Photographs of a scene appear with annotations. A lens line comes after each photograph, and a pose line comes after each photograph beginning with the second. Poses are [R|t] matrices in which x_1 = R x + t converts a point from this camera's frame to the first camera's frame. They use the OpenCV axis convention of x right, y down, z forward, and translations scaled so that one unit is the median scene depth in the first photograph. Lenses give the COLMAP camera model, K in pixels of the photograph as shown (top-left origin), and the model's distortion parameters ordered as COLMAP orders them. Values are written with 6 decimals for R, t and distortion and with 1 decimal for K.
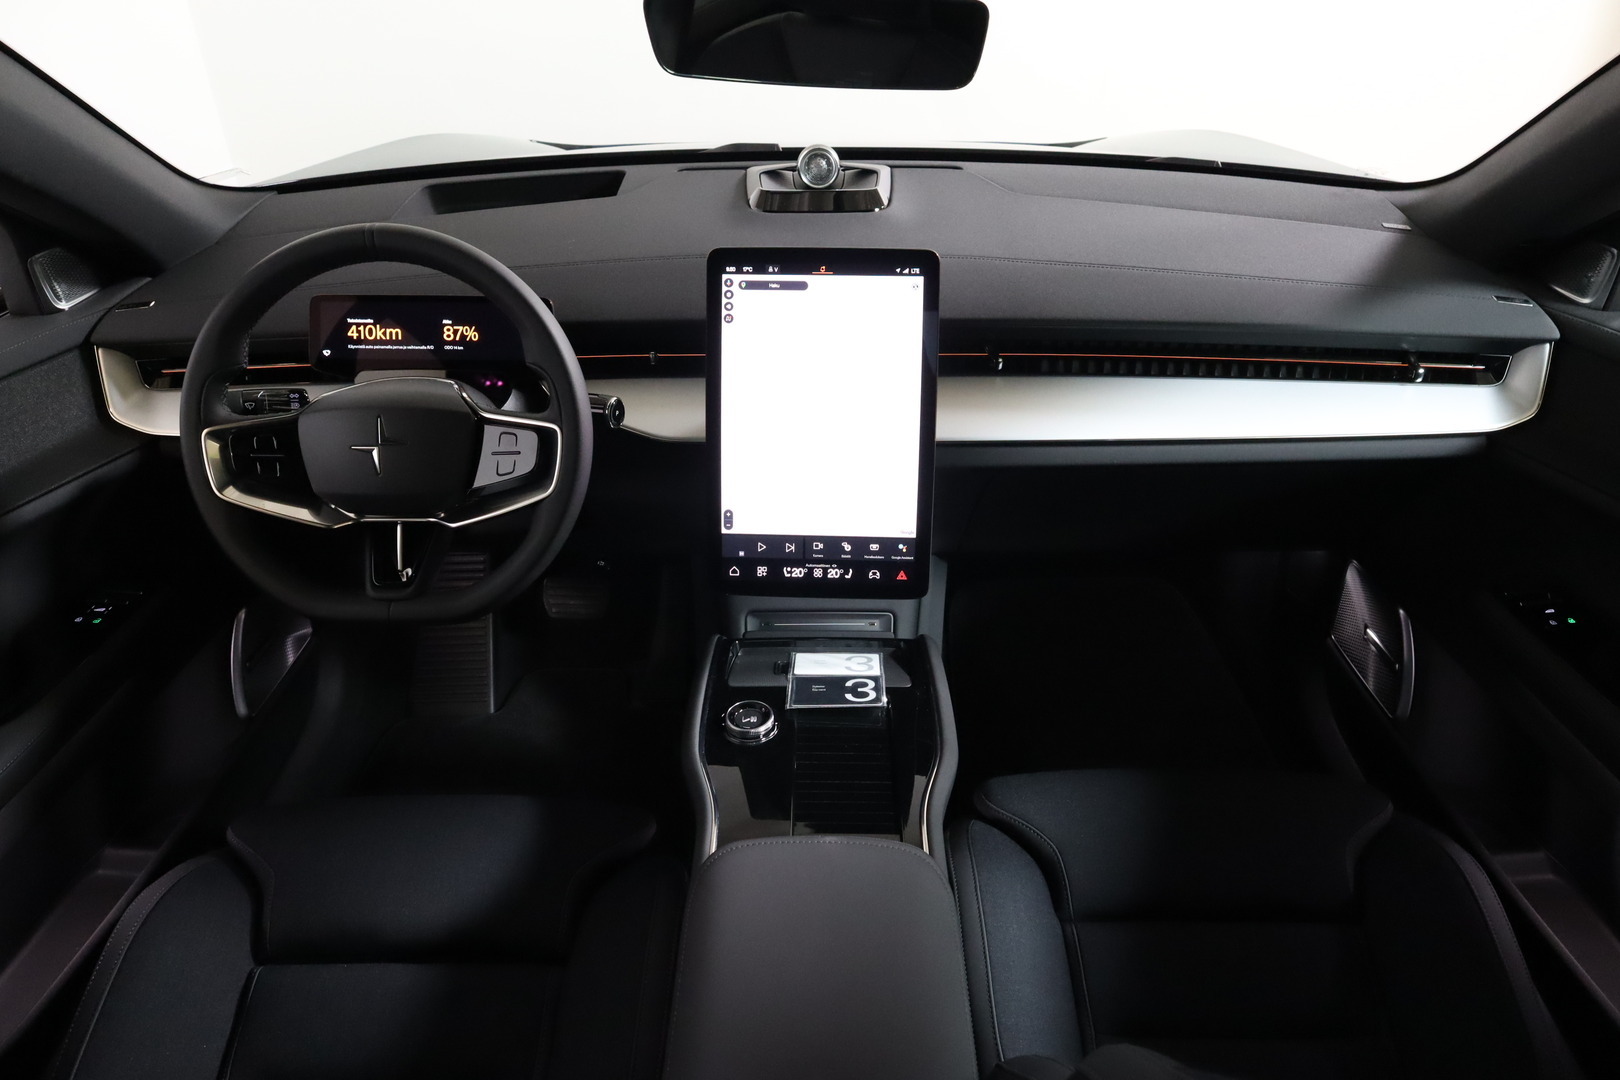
lens RADIAL K [[1130.1, 0, 807.6], [0, 1130.1, 523.2], [0, 0, 1]] dist [0.073981, 0.000822]
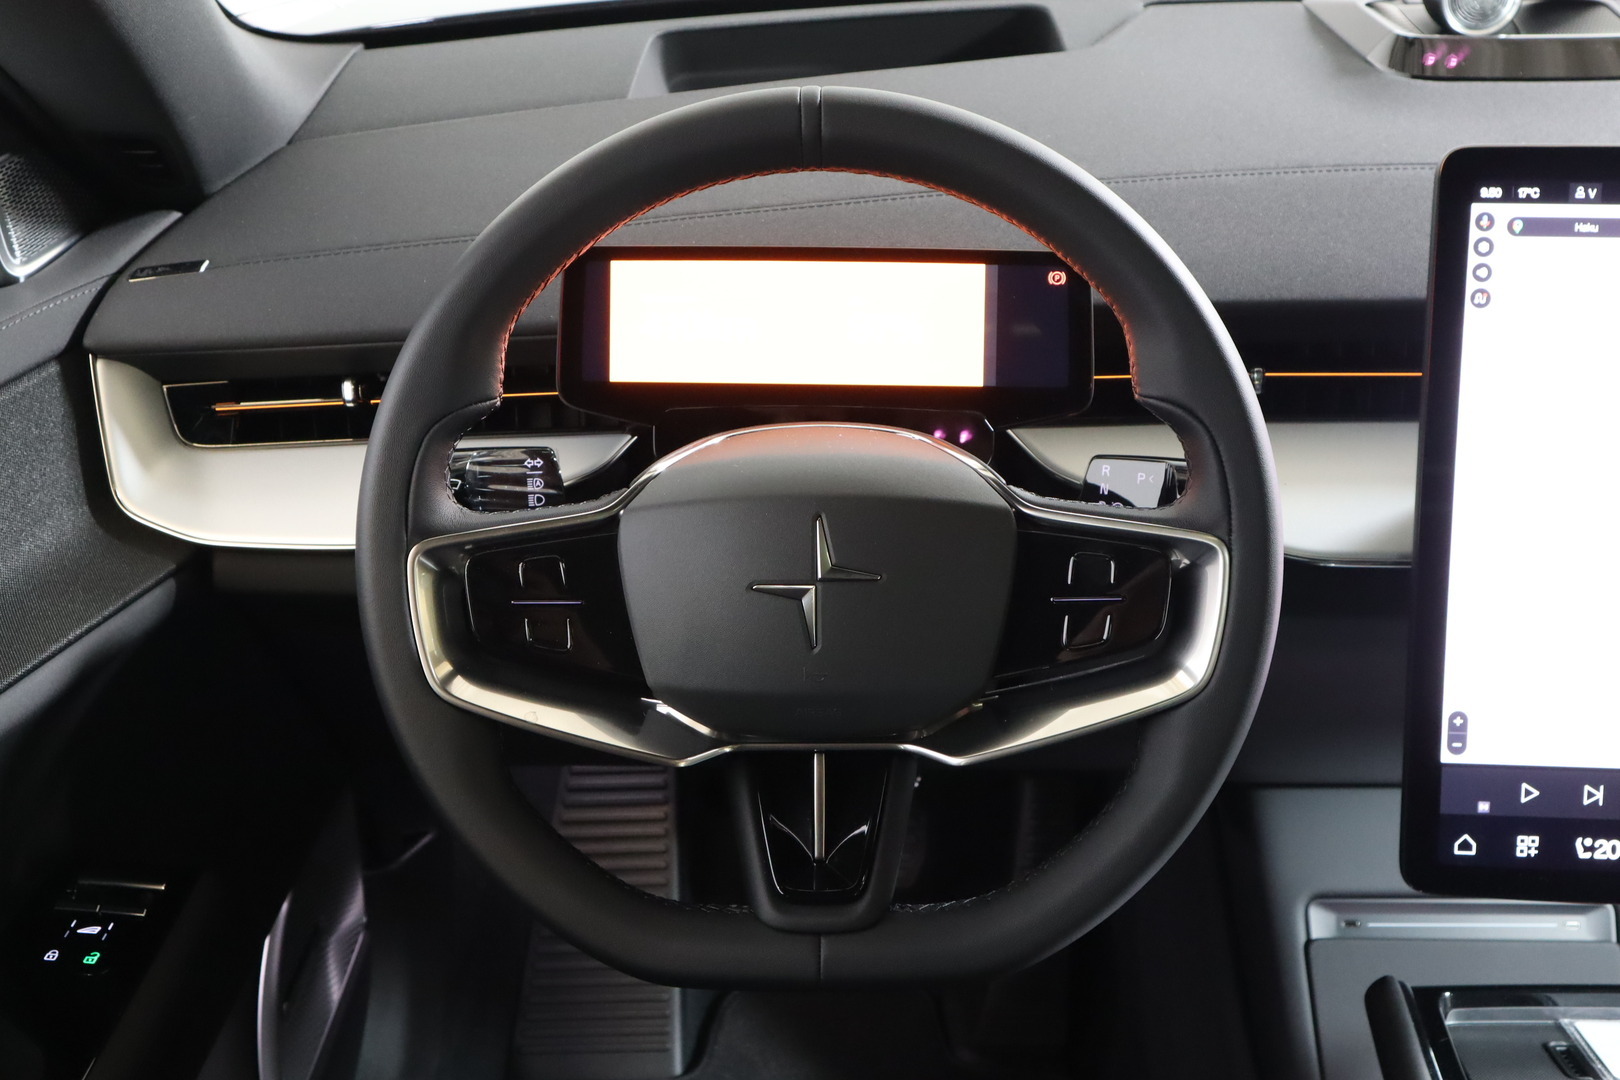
lens RADIAL K [[1801.5, 0, 808.2], [0, 1801.5, 516.2], [0, 0, 1]] dist [0.084421, -0.023721]
pose [[0.999281, 0.004429, 0.037663, -0.370089], [-0.002300, 0.998406, -0.056402, -0.049669], [-0.037853, 0.056274, 0.997698, 0.275208]]
